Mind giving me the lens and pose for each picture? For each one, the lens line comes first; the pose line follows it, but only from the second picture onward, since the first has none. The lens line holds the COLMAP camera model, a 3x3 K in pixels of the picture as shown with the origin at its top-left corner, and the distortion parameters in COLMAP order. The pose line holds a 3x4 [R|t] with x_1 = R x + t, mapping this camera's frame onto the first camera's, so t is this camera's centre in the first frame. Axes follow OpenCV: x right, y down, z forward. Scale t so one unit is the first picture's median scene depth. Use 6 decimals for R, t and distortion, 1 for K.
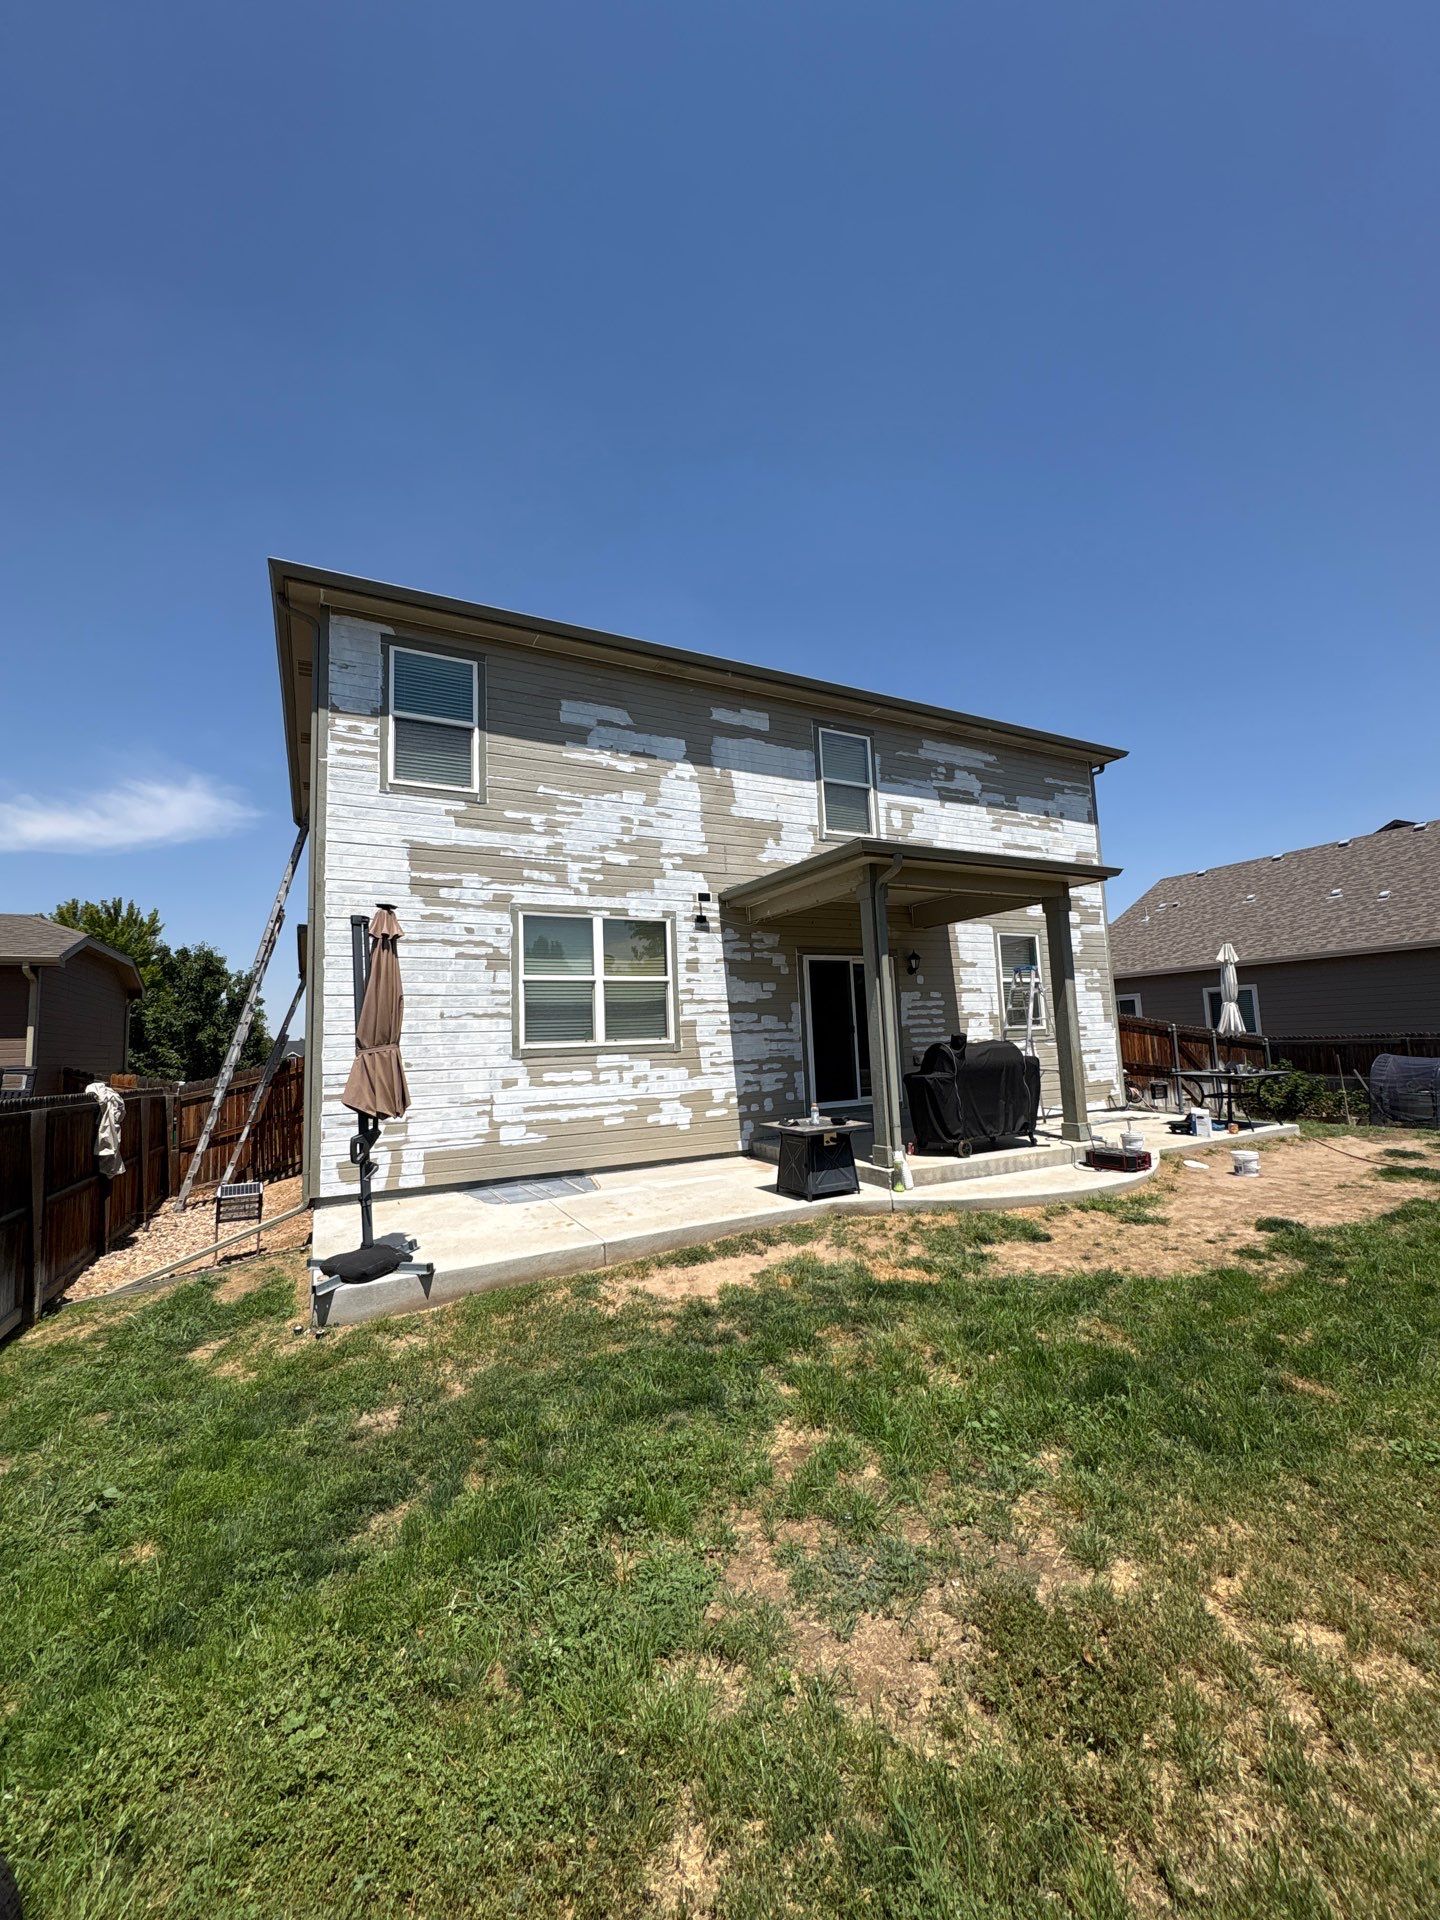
lens RADIAL K [[776.0, 0, 720.0], [0, 776.0, 960.0], [0, 0, 1]] dist [-0.003466, -0.000203]
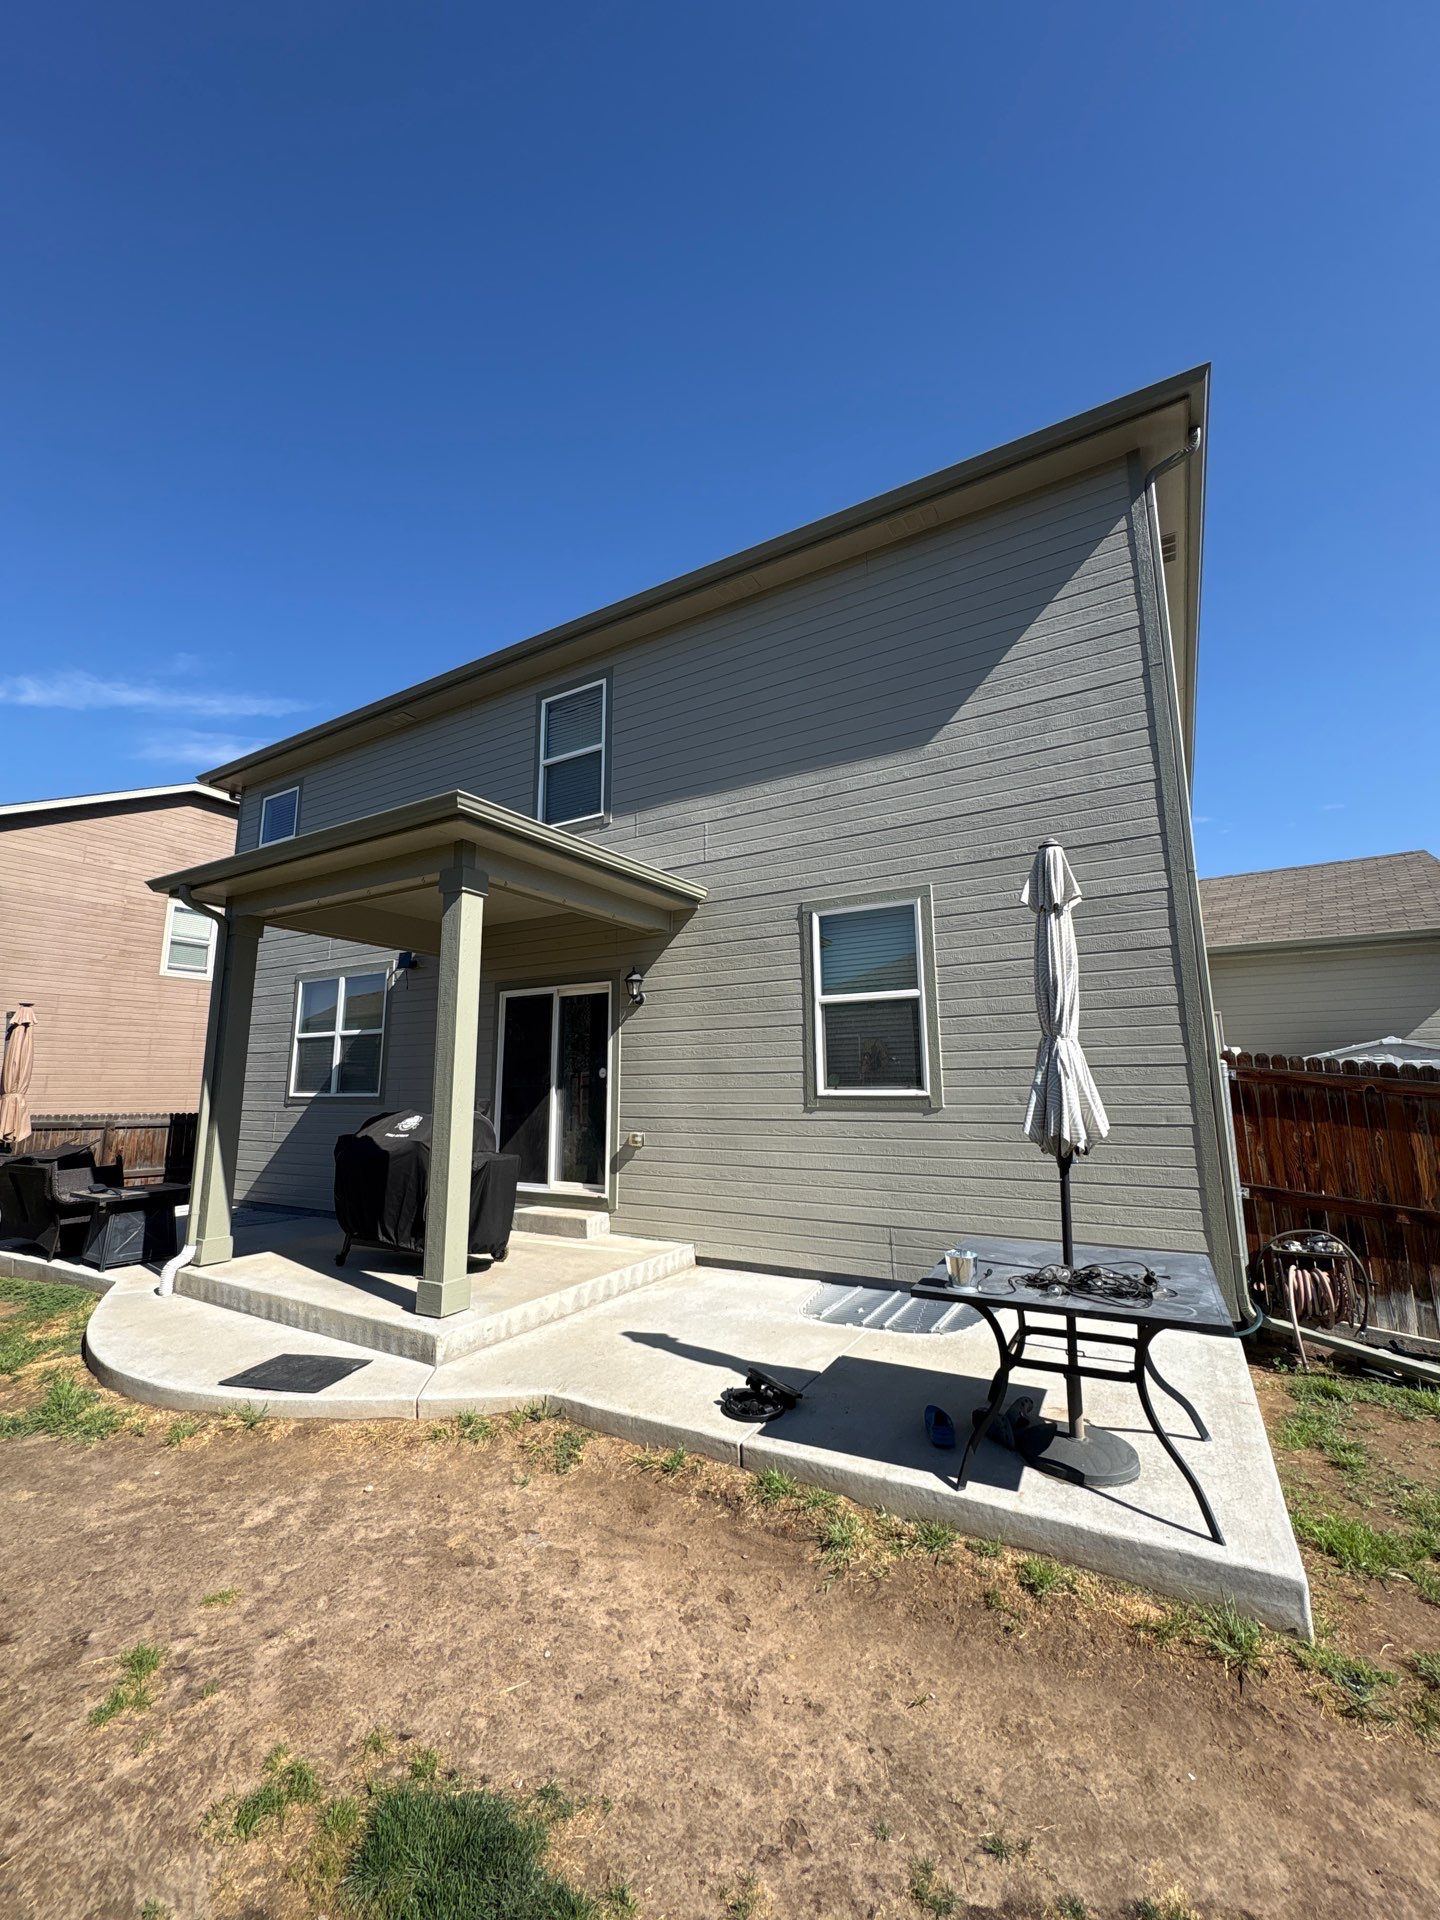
lens RADIAL K [[768.5, 0, 720.0], [0, 768.5, 960.0], [0, 0, 1]] dist [0.000732, 0.000013]
pose [[0.518410, -0.111095, -0.847885, 0.936349], [0.077200, 0.993556, -0.082980, 0.045860], [0.851640, -0.022439, 0.523646, 0.805474]]
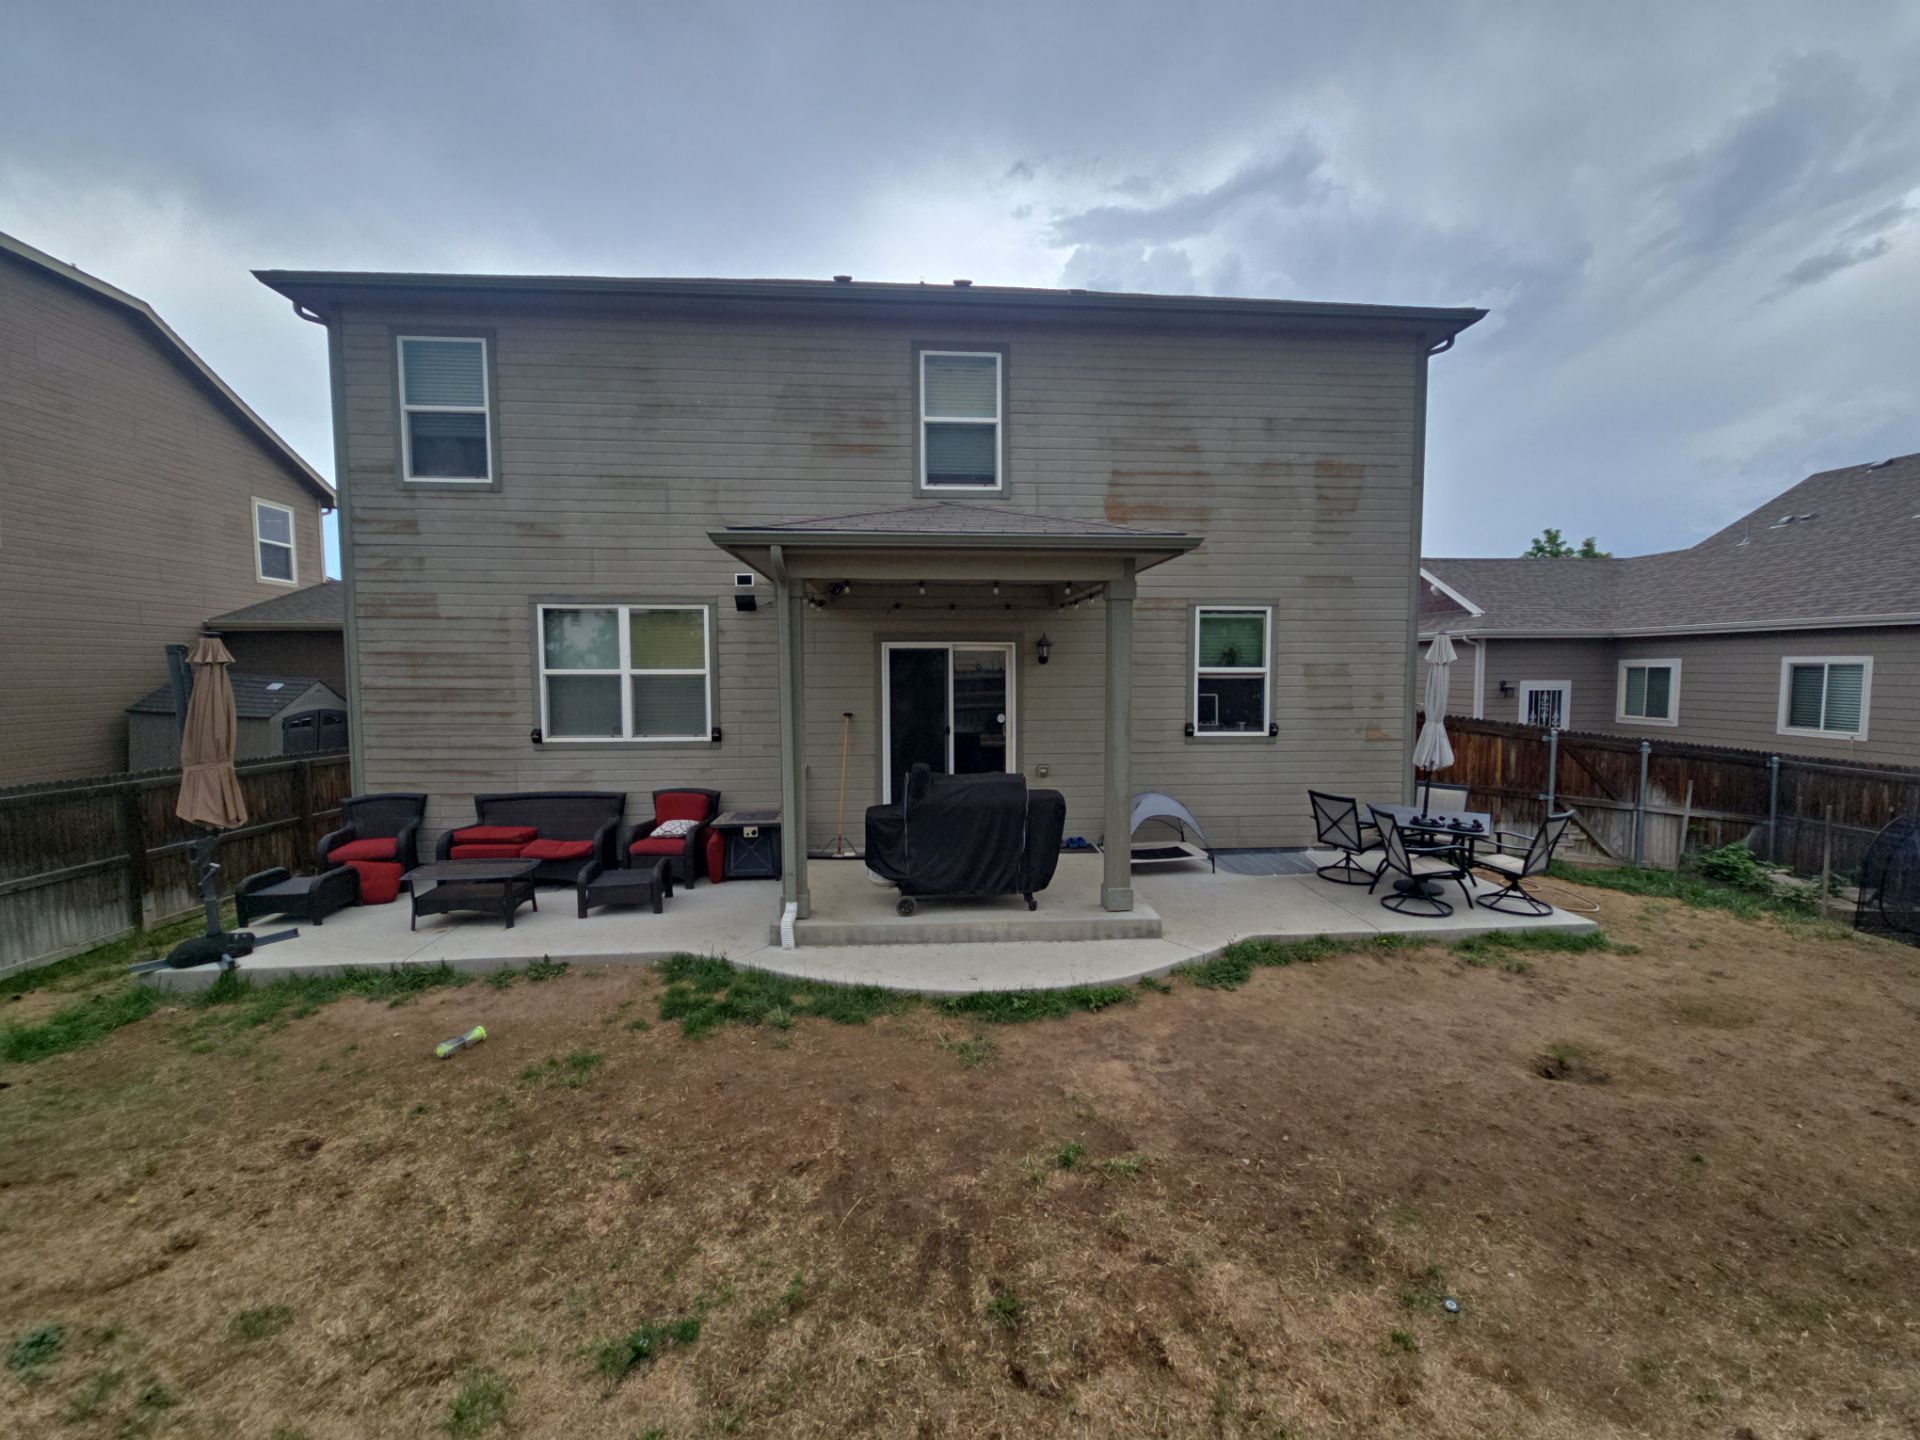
lens RADIAL K [[799.2, 0, 954.4], [0, 799.2, 719.2], [0, 0, 1]] dist [-0.000363, 0.000000]
pose [[0.915526, 0.059518, -0.397831, 0.552336], [0.011792, 0.984597, 0.174439, -0.078097], [0.402086, -0.164395, 0.900723, 0.237518]]
